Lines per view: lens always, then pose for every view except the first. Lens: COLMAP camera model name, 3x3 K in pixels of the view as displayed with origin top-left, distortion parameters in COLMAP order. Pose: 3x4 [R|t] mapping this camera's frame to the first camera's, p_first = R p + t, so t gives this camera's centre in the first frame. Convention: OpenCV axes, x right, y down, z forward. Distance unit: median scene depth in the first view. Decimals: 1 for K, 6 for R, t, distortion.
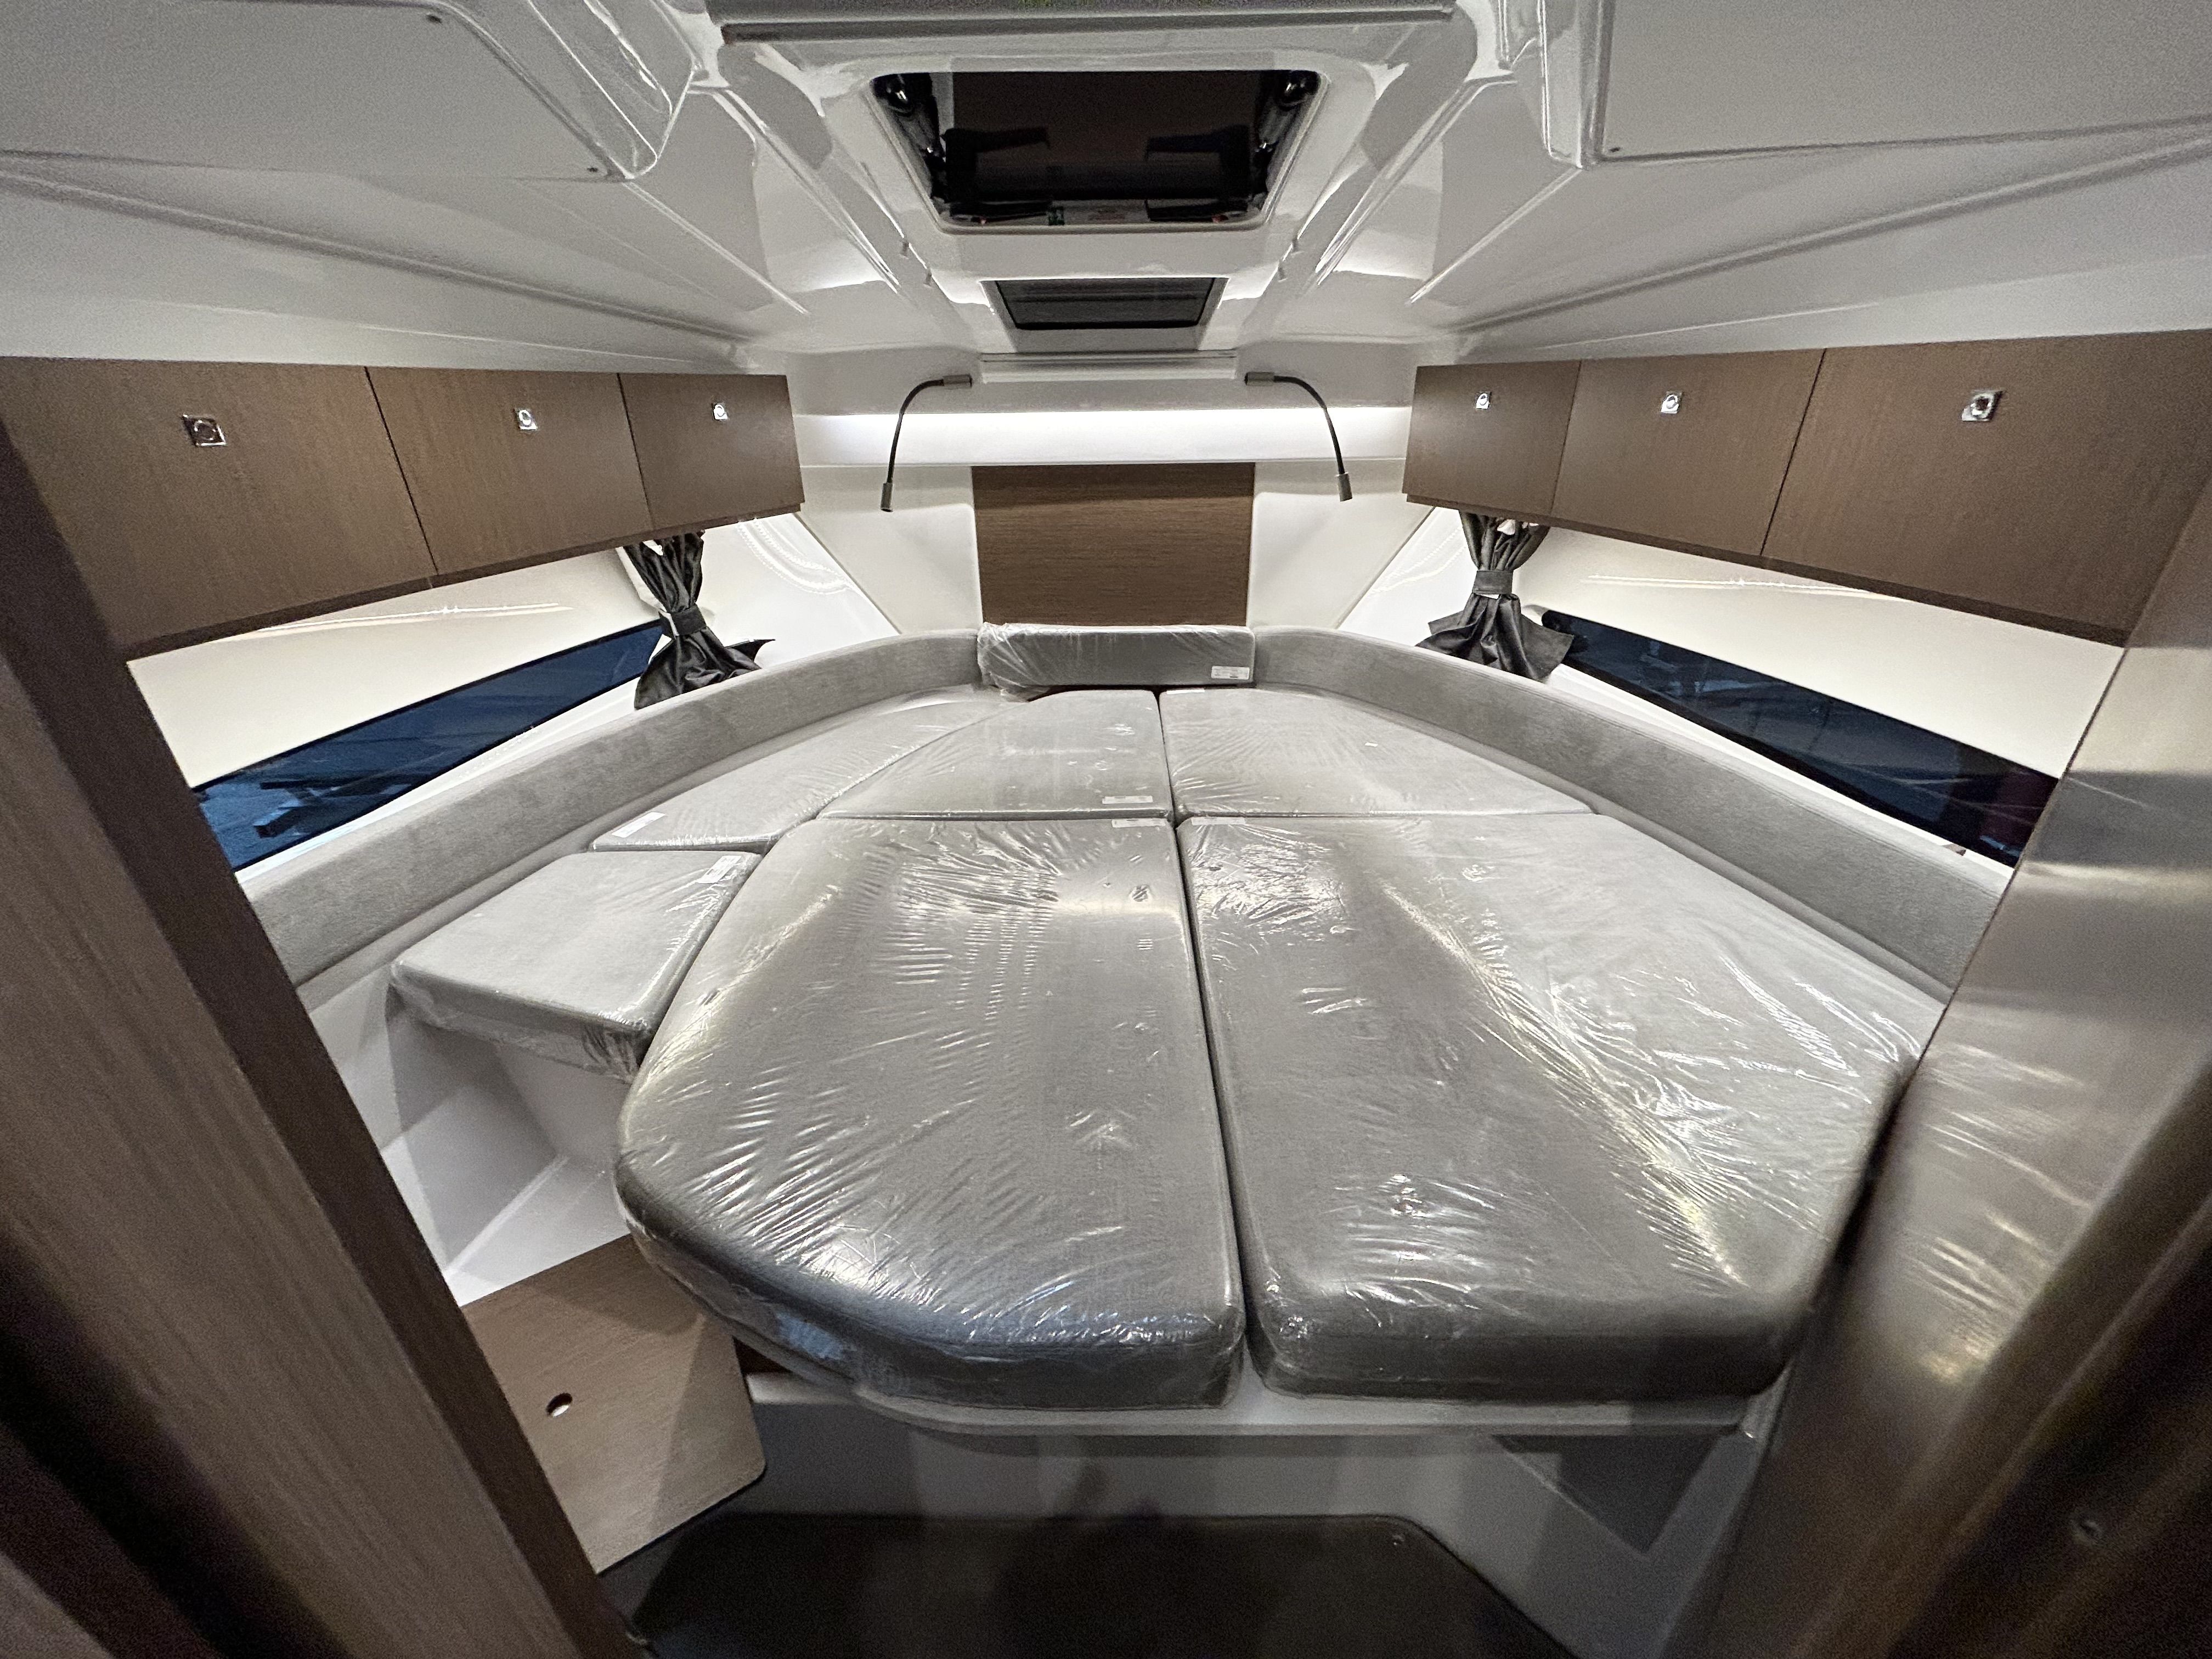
lens RADIAL K [[885.3, 0, 1106.0], [0, 885.3, 829.5], [0, 0, 1]] dist [-0.002240, -0.000034]
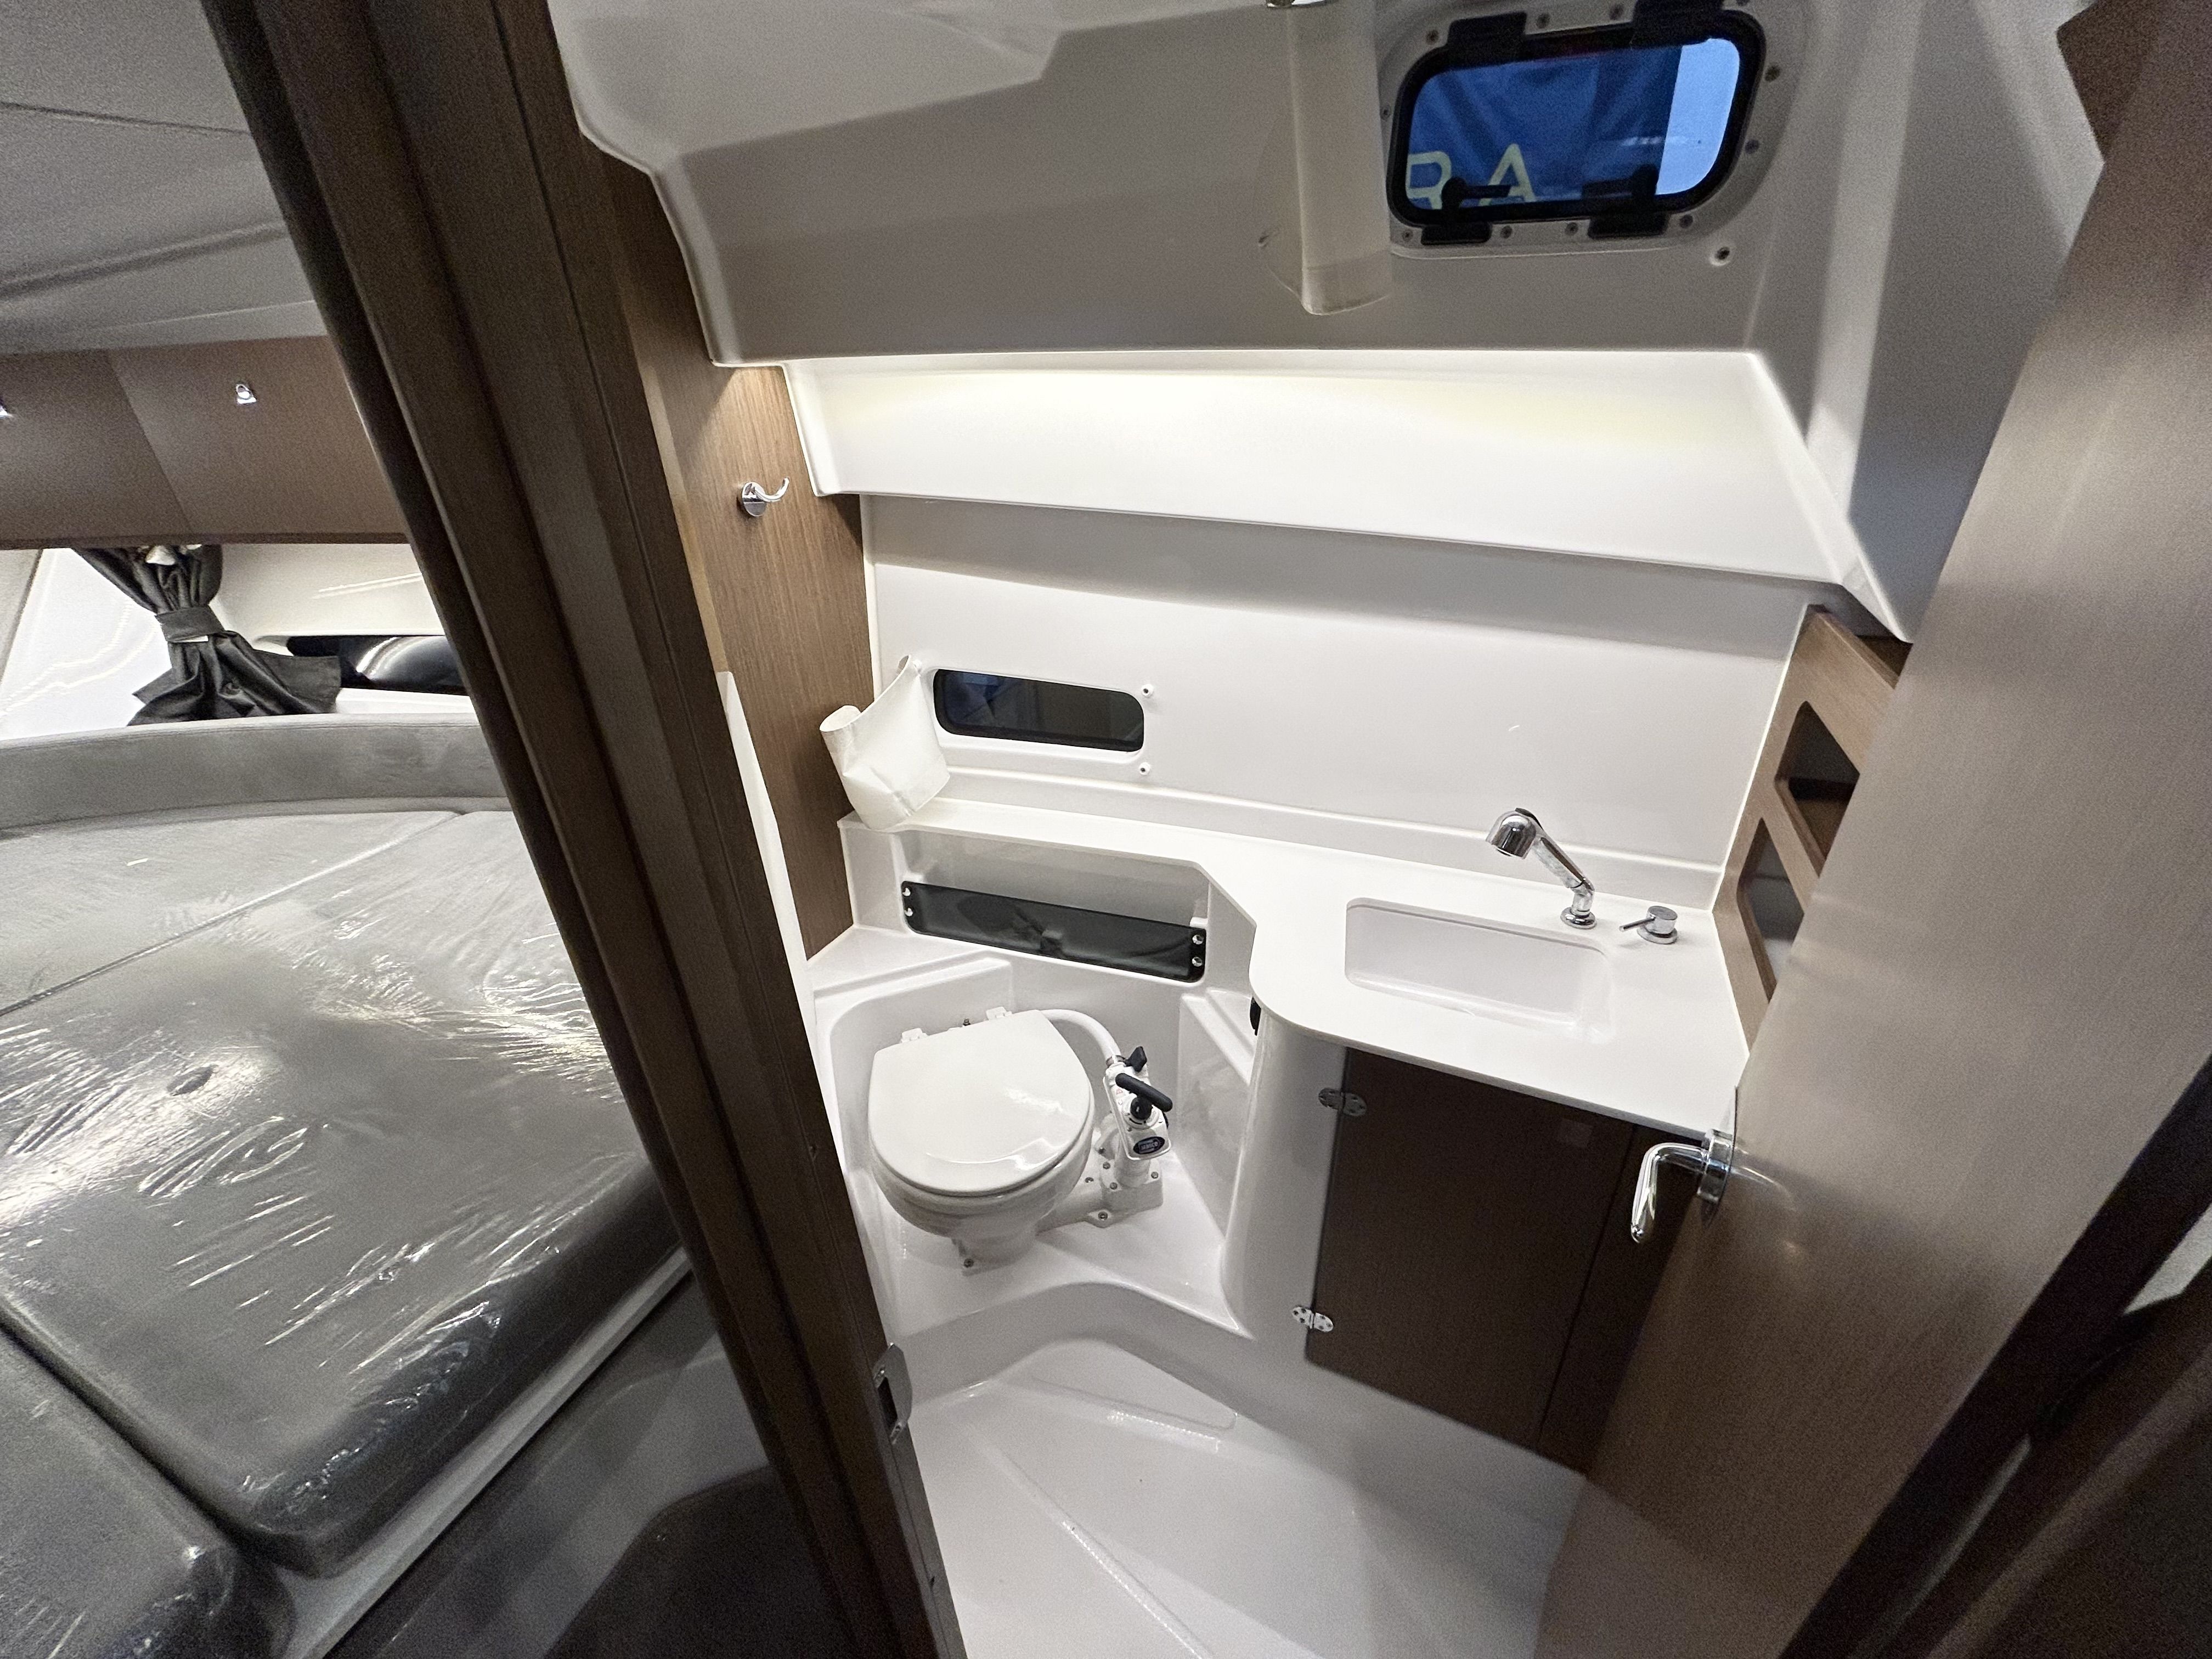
lens RADIAL K [[885.3, 0, 1106.0], [0, 885.3, 829.5], [0, 0, 1]] dist [-0.002240, -0.000034]
pose [[0.414970, -0.431519, 0.800993, 0.053373], [0.435881, 0.867056, 0.241293, 0.062248], [-0.798629, 0.249008, 0.547893, -0.086138]]
